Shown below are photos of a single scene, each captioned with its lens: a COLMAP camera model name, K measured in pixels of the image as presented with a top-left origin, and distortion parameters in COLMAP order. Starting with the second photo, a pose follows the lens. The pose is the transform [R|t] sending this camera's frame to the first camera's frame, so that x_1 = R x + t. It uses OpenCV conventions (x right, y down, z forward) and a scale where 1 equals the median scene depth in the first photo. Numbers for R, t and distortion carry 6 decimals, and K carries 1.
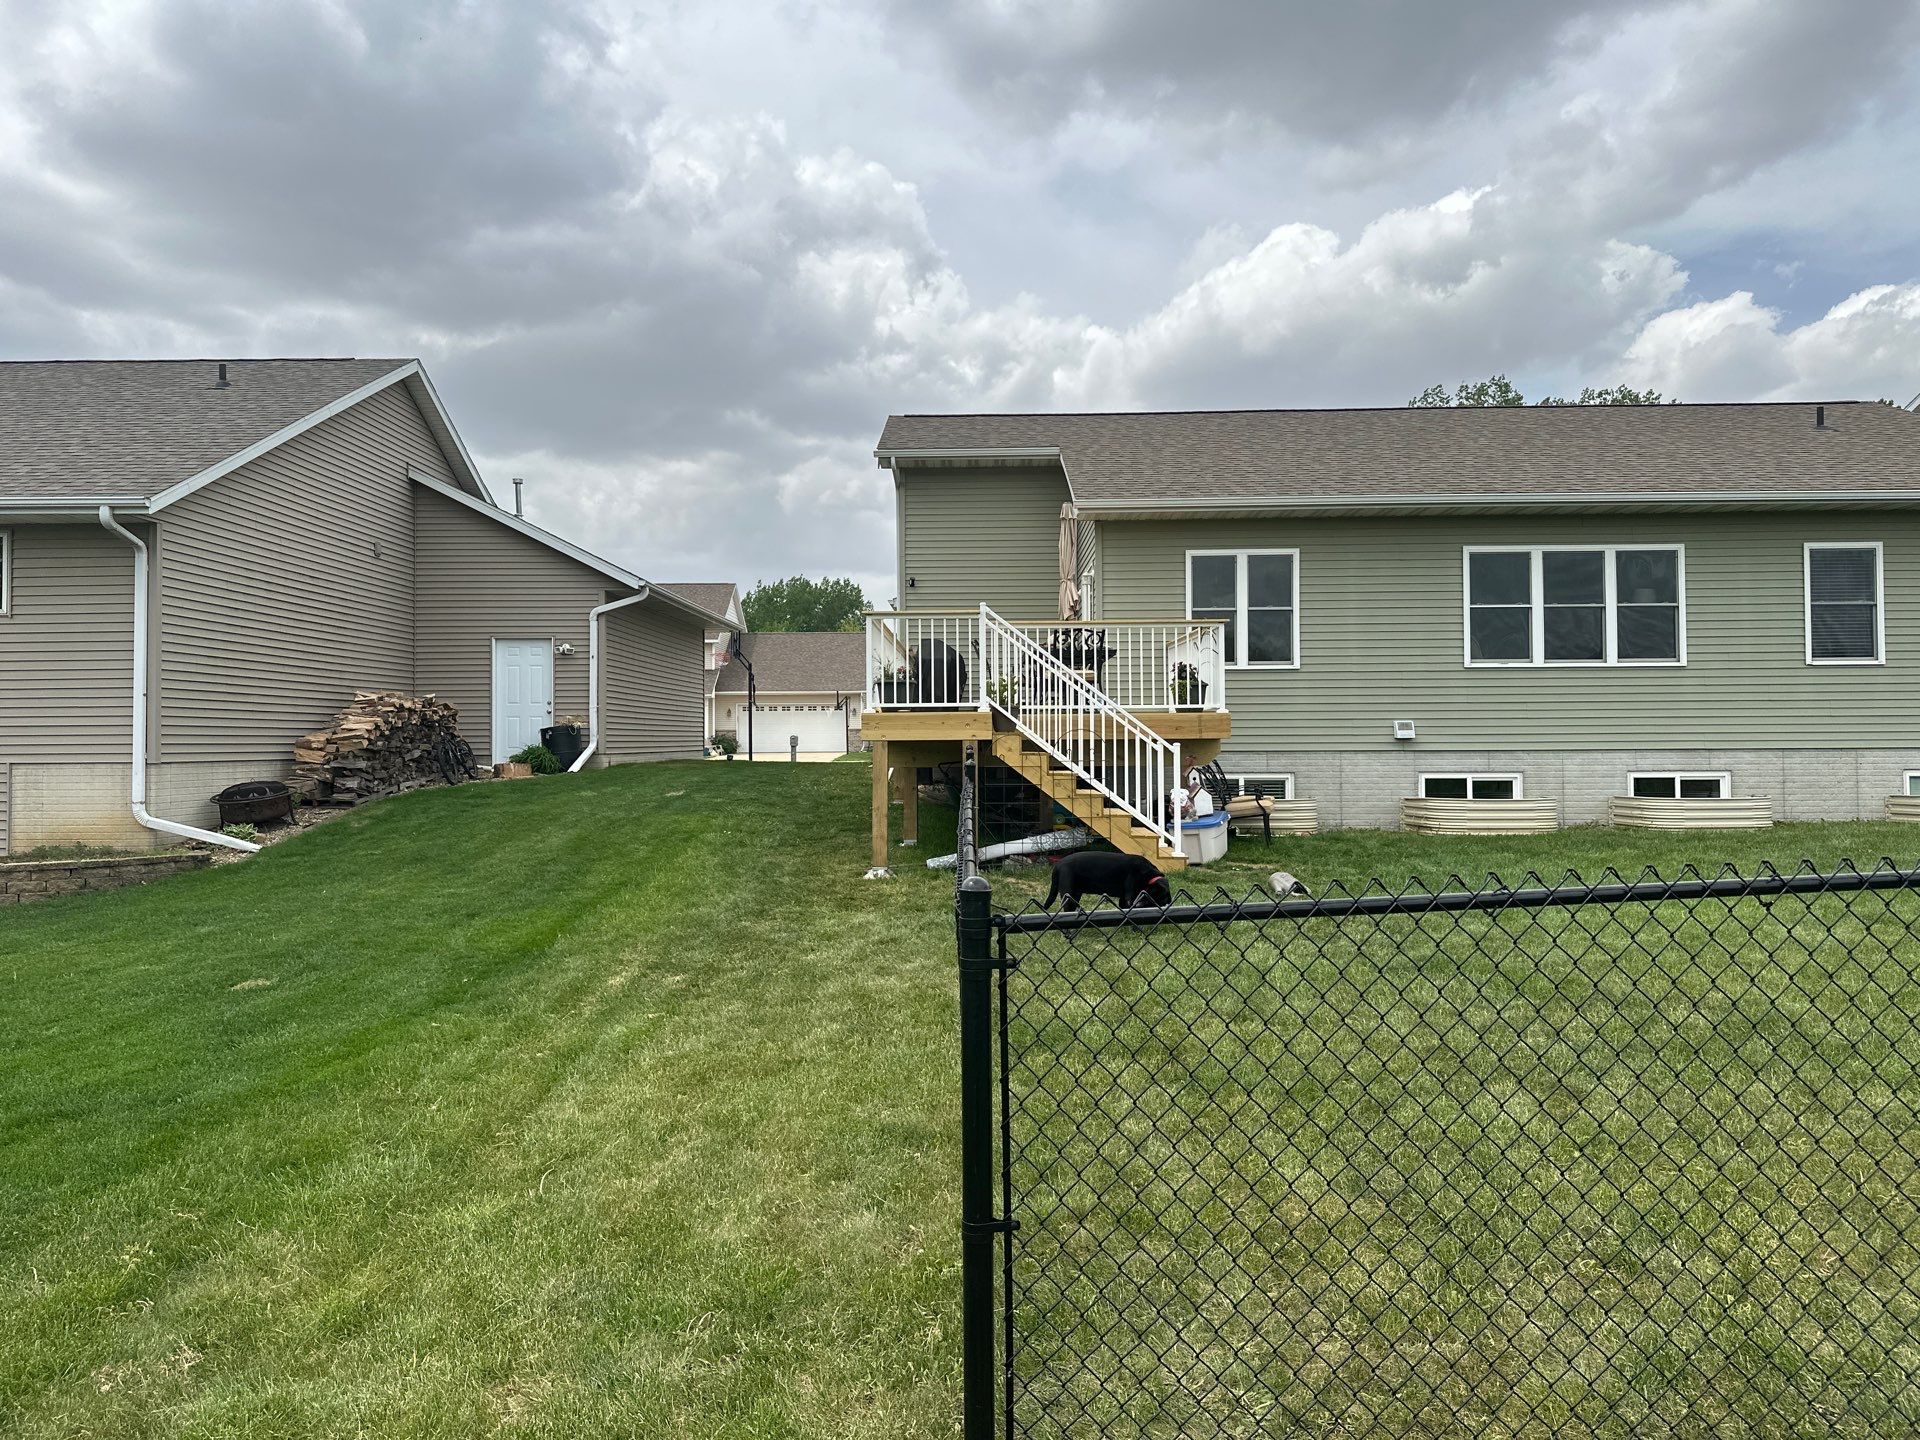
lens RADIAL K [[1318.9, 0, 1026.9], [0, 1318.9, 721.5], [0, 0, 1]] dist [0.107047, -0.119647]
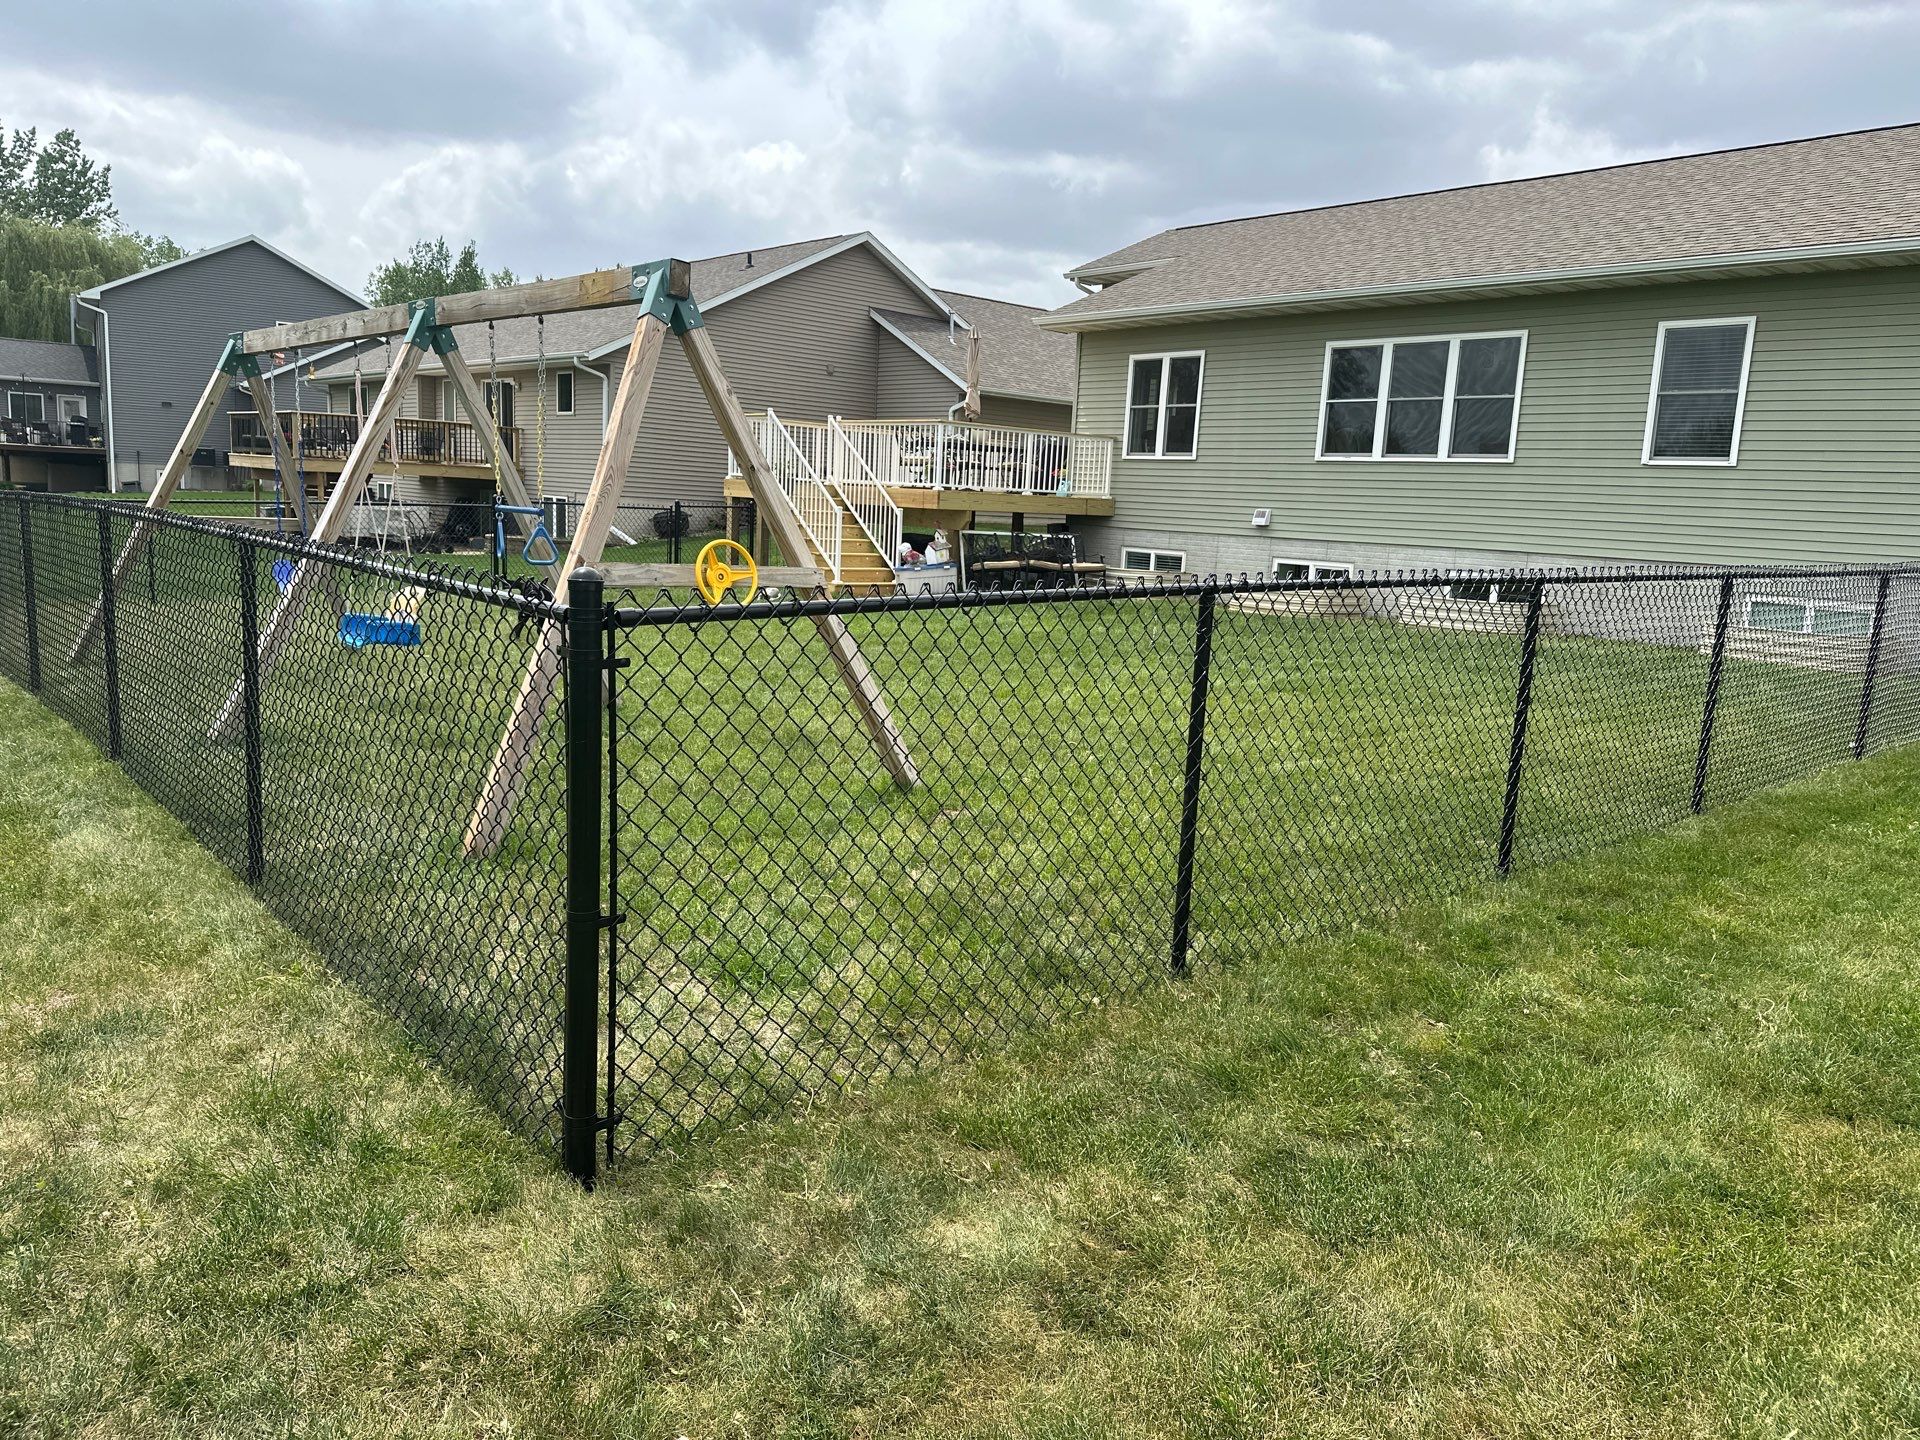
lens RADIAL K [[1318.9, 0, 1026.9], [0, 1318.9, 721.5], [0, 0, 1]] dist [0.107047, -0.119647]
pose [[0.711816, 0.157236, -0.684540, 0.924412], [-0.047729, 0.983196, 0.176205, -0.011962], [0.700743, -0.092753, 0.707359, 0.065817]]
